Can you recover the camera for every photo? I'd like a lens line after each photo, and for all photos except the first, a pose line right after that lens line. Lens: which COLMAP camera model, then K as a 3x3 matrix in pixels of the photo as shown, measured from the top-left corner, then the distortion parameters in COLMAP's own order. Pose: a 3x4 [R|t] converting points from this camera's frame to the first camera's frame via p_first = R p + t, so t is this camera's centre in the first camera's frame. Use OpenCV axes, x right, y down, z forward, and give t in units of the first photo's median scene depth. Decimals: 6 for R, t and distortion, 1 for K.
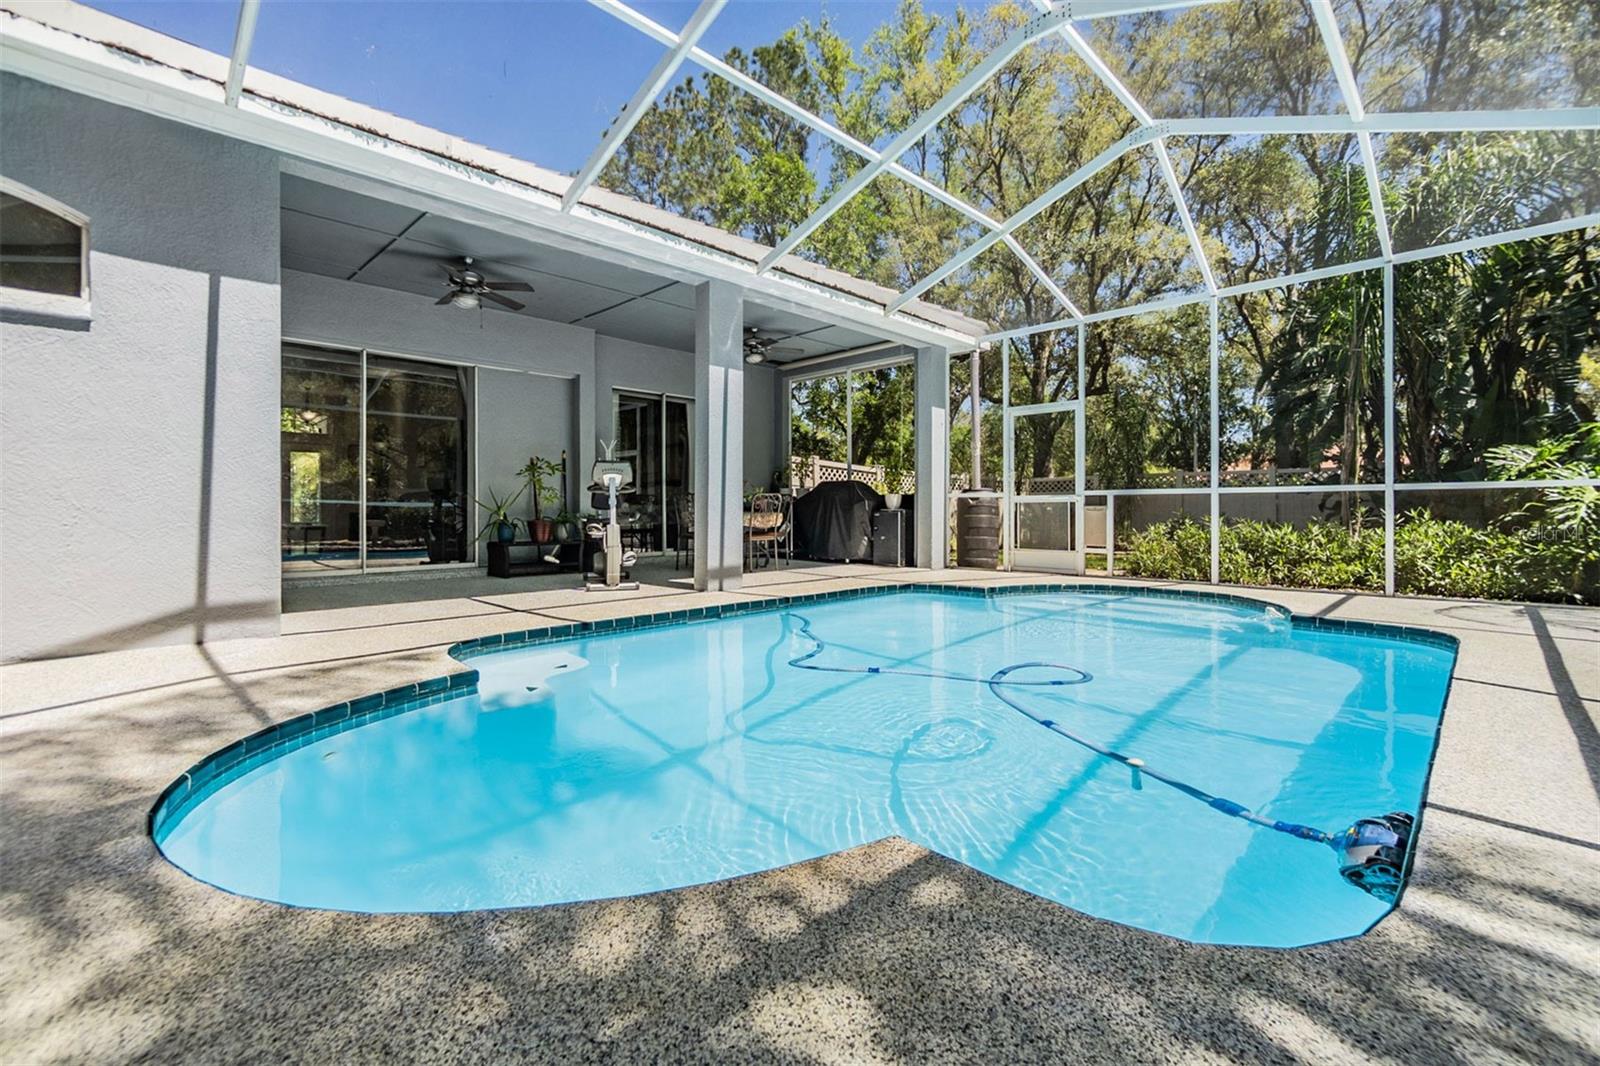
lens RADIAL K [[698.4, 0, 813.6], [0, 698.4, 506.3], [0, 0, 1]] dist [-0.002995, 0.000445]
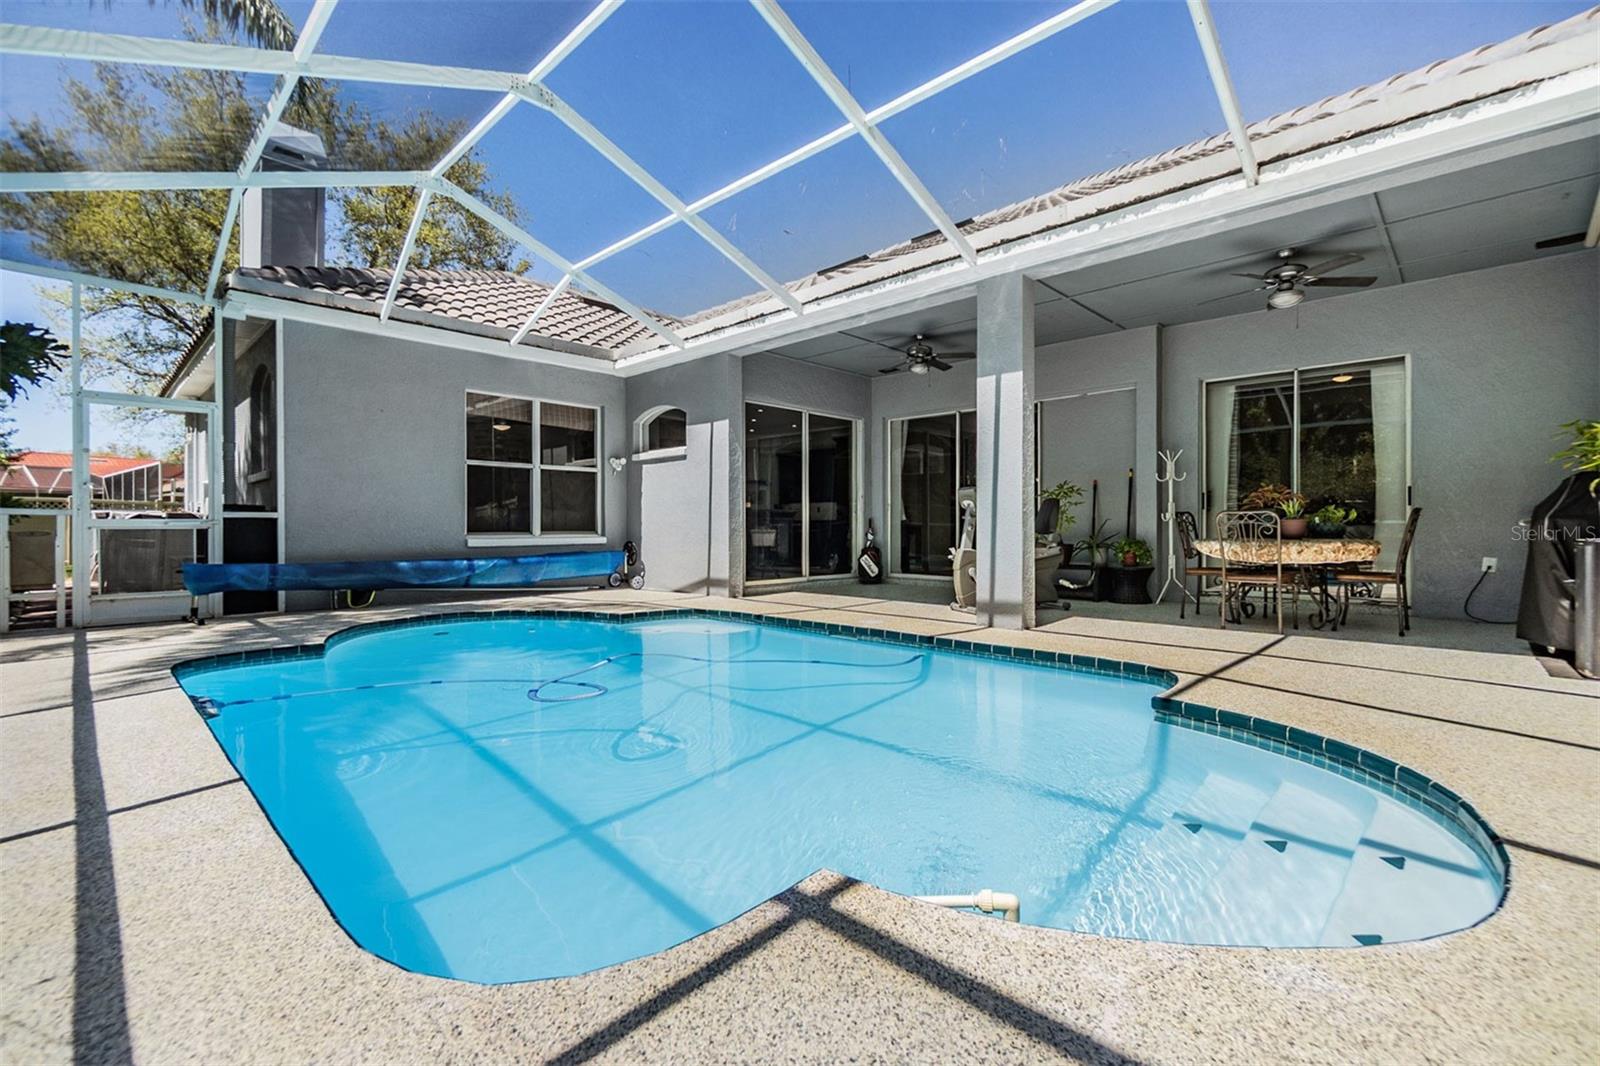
lens RADIAL K [[698.4, 0, 796.4], [0, 698.4, 529.2], [0, 0, 1]] dist [-0.002995, 0.000445]
pose [[0.007432, -0.002032, -0.999970, 0.862451], [-0.000069, 0.999998, -0.002033, -0.002840], [0.999972, 0.000084, 0.007432, 0.848647]]
